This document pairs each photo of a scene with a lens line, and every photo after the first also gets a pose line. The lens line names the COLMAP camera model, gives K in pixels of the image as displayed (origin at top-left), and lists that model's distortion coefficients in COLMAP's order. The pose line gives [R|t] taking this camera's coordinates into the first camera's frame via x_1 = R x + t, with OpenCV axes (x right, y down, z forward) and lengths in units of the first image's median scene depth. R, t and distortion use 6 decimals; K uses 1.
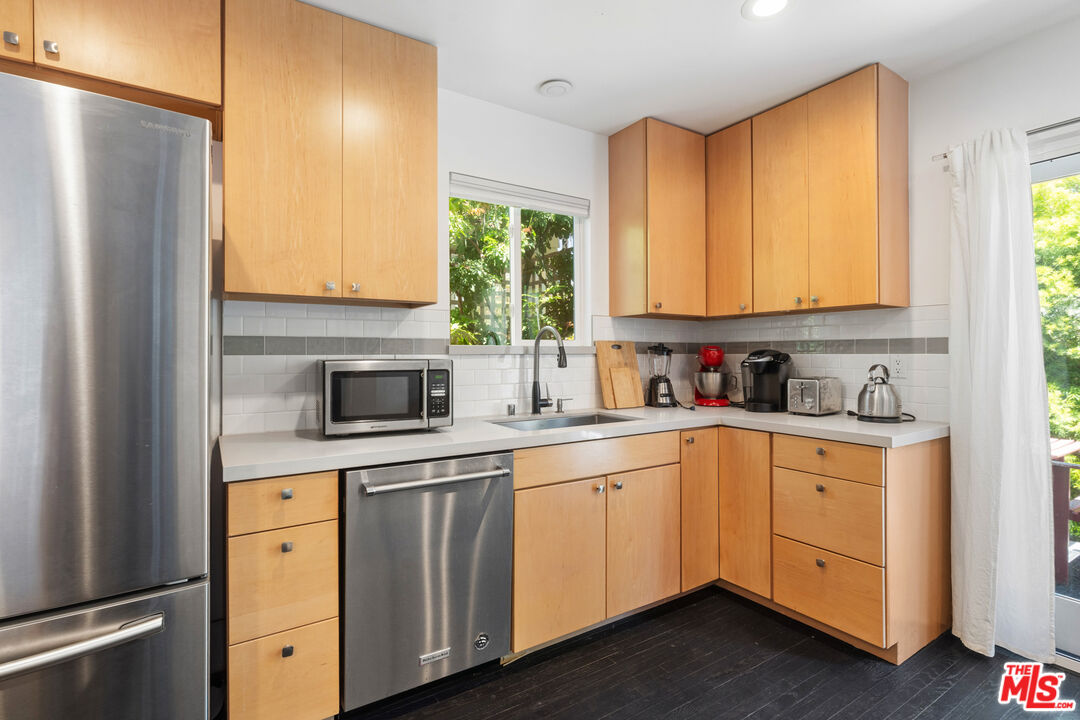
lens RADIAL K [[509.1, 0, 538.0], [0, 509.1, 349.1], [0, 0, 1]] dist [-0.003857, -0.000523]
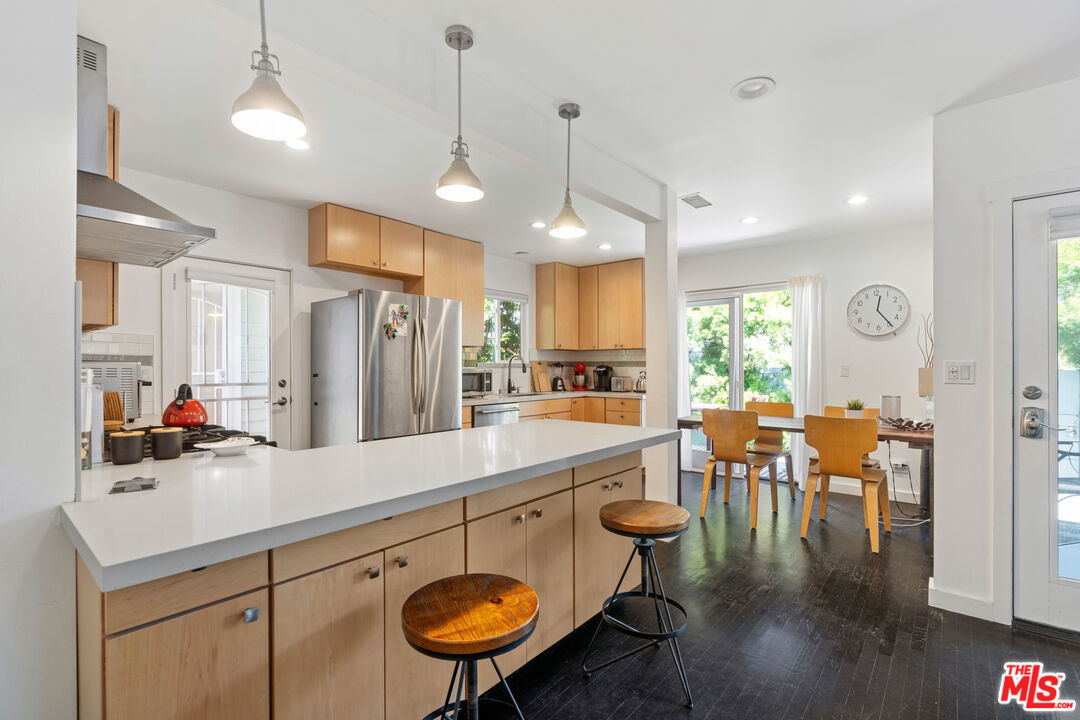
lens RADIAL K [[480.5, 0, 538.5], [0, 480.5, 366.5], [0, 0, 1]] dist [-0.000841, 0.000542]
pose [[0.957244, 0.002100, 0.289274, -0.568791], [-0.004731, 0.999954, 0.008396, -0.012162], [-0.289243, -0.009405, 0.957210, -1.229163]]
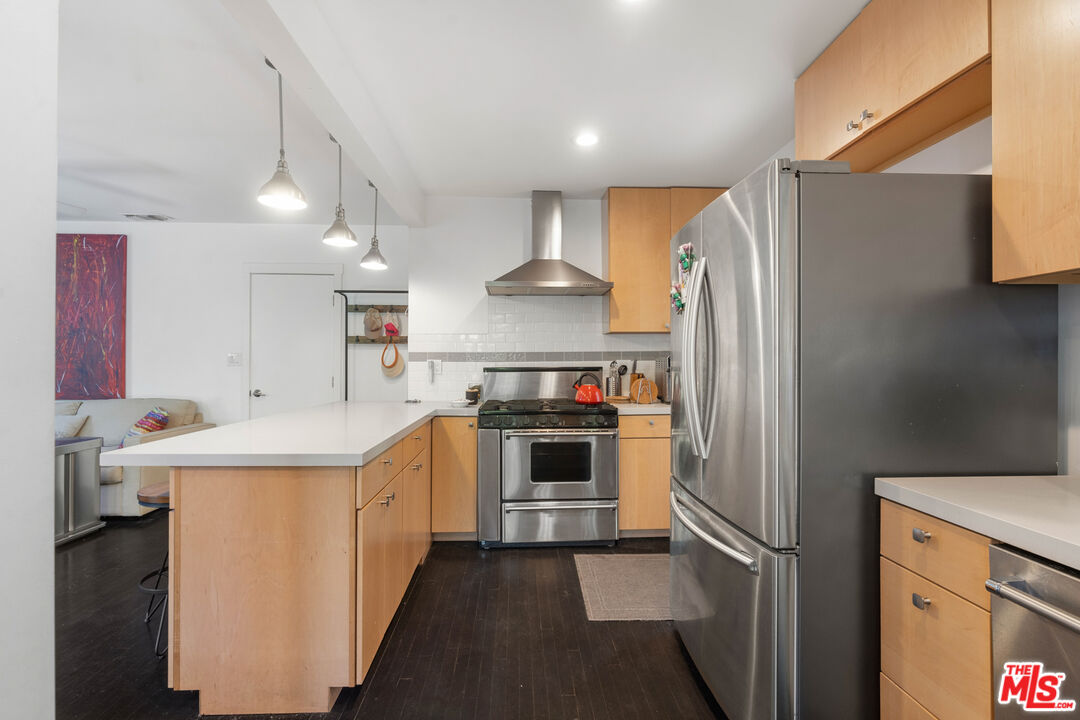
lens RADIAL K [[486.7, 0, 540.0], [0, 486.7, 360.0], [0, 0, 1]] dist [0.000805, 0.000194]
pose [[-0.507717, 0.000589, -0.861524, 0.301326], [0.008016, 0.999960, -0.004040, 0.005090], [0.861487, -0.008958, -0.507701, 0.567896]]
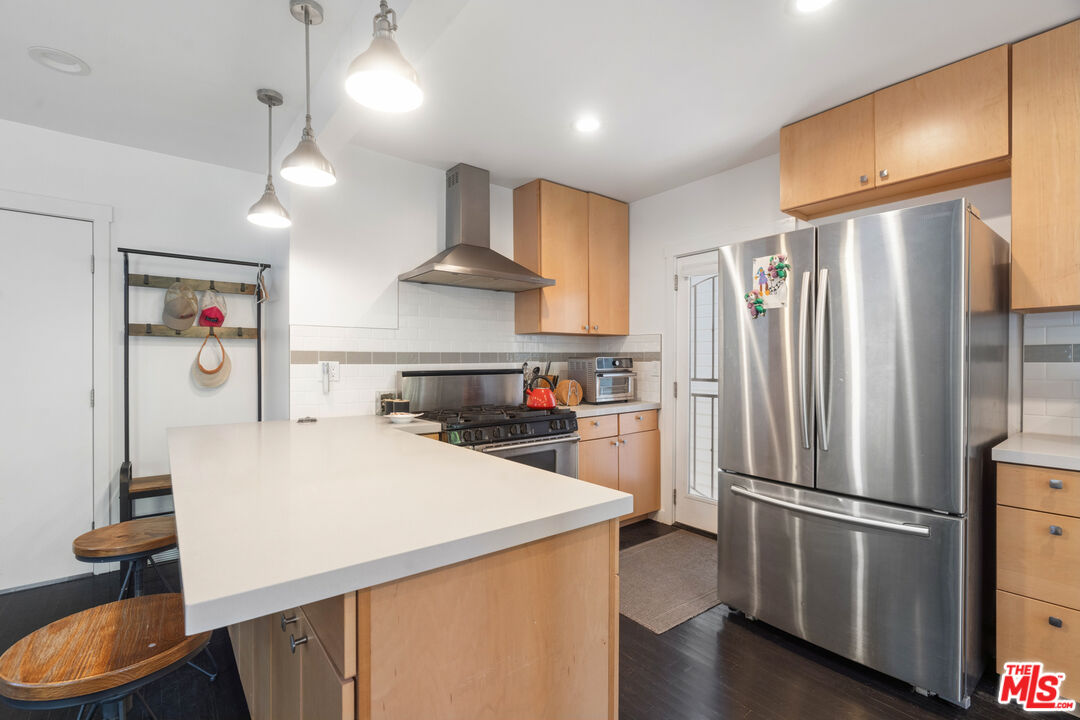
lens RADIAL K [[480.5, 0, 538.5], [0, 480.5, 366.5], [0, 0, 1]] dist [-0.000841, 0.000542]
pose [[0.091898, 0.011588, -0.995701, 0.301823], [0.010170, 0.999869, 0.012575, -0.002733], [0.995716, -0.011282, 0.091769, -0.160903]]
